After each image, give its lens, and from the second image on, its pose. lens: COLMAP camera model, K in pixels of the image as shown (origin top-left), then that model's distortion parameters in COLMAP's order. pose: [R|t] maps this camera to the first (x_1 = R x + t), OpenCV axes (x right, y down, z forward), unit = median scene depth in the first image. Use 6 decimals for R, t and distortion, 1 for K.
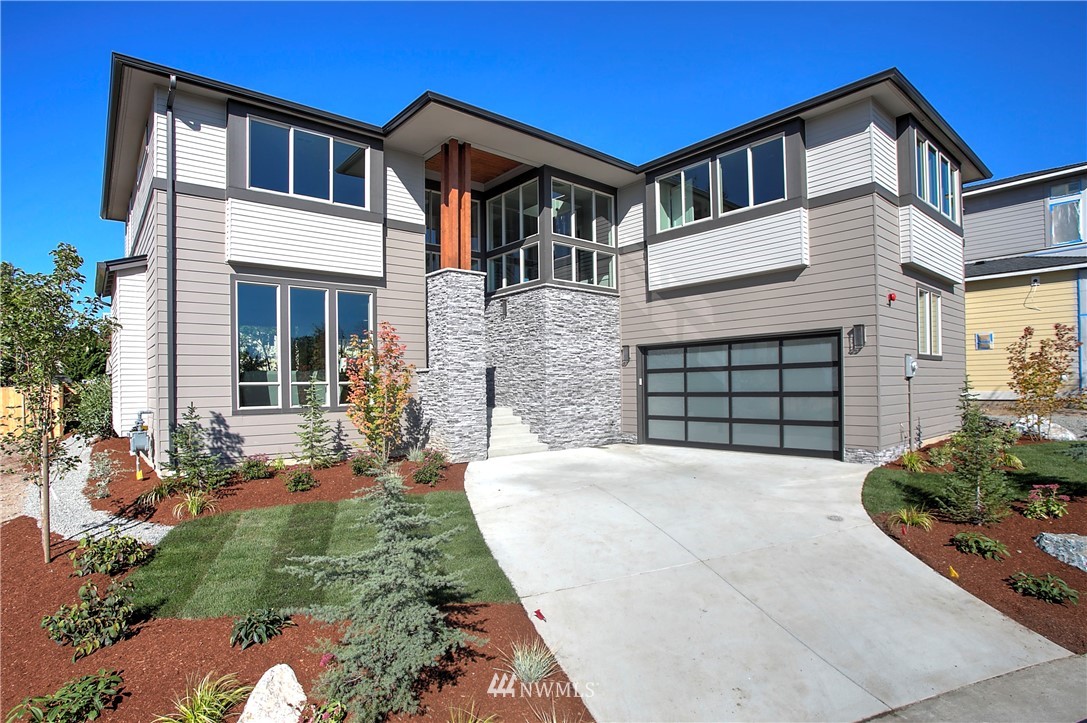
lens RADIAL K [[546.8, 0, 538.4], [0, 546.8, 380.7], [0, 0, 1]] dist [-0.073710, 0.034237]
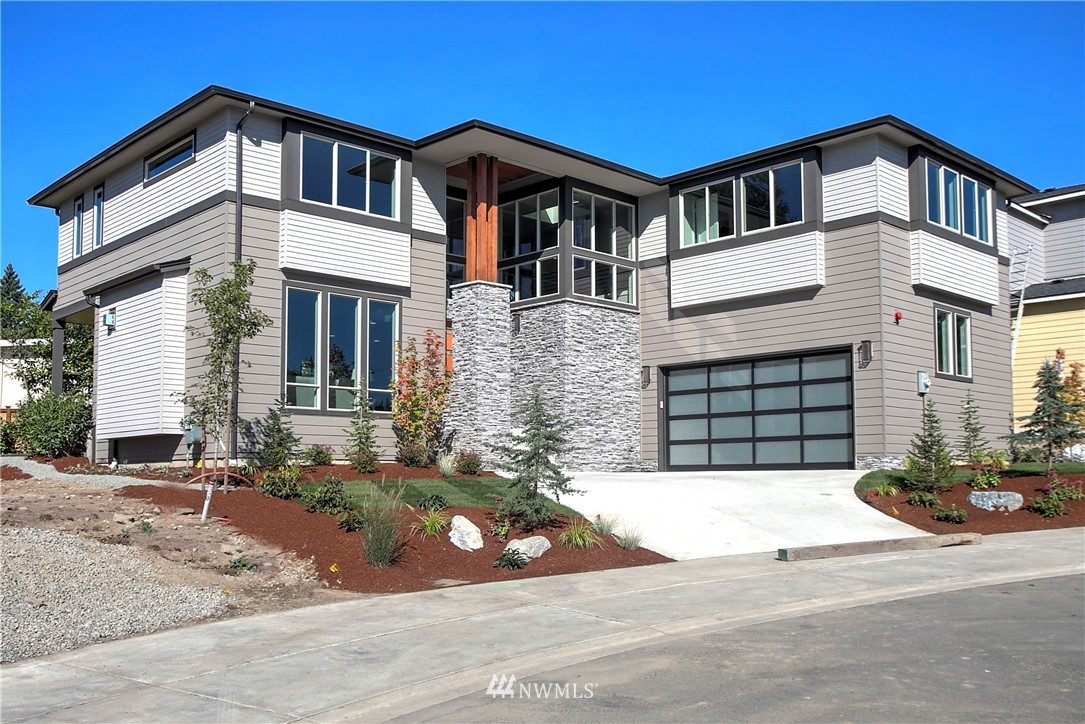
lens RADIAL K [[982.3, 0, 522.6], [0, 982.3, 408.0], [0, 0, 1]] dist [0.000665, 0.008093]
pose [[0.998399, 0.018025, 0.053613, -0.172902], [-0.014483, 0.997732, -0.065734, 0.149461], [-0.054676, 0.064852, 0.996396, -0.814270]]
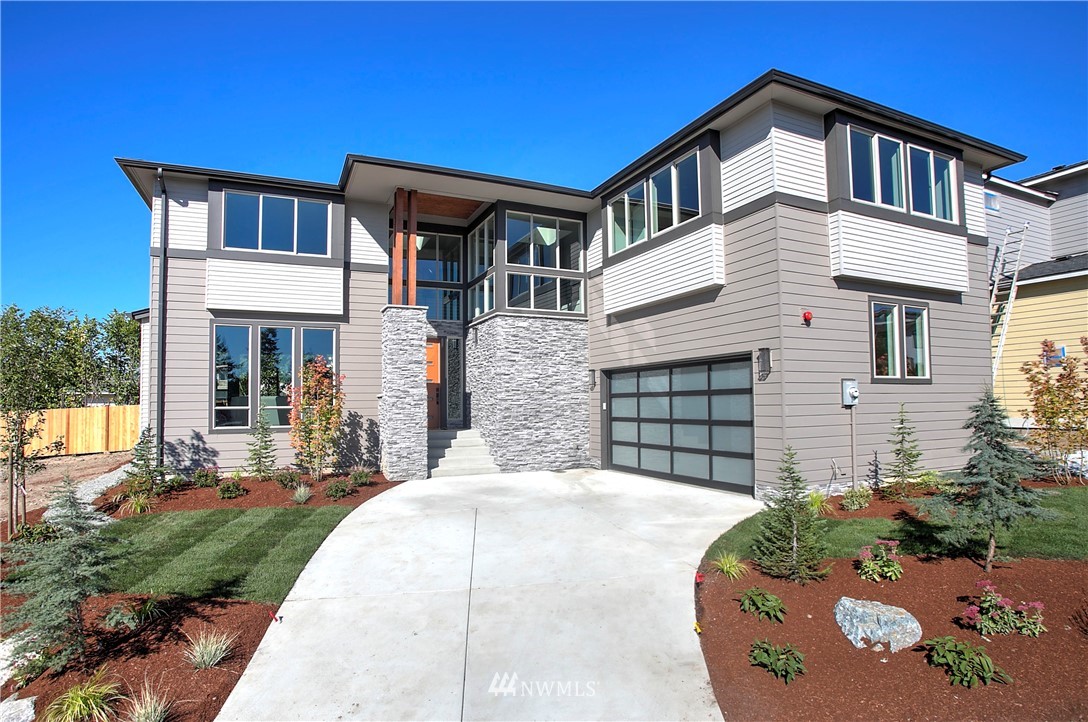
lens RADIAL K [[547.3, 0, 538.9], [0, 547.3, 380.3], [0, 0, 1]] dist [-0.073710, 0.034237]
pose [[0.963807, -0.005779, -0.266538, 0.415407], [-0.001788, 0.999602, -0.028140, -0.021204], [0.266594, 0.027598, 0.963414, 0.014601]]
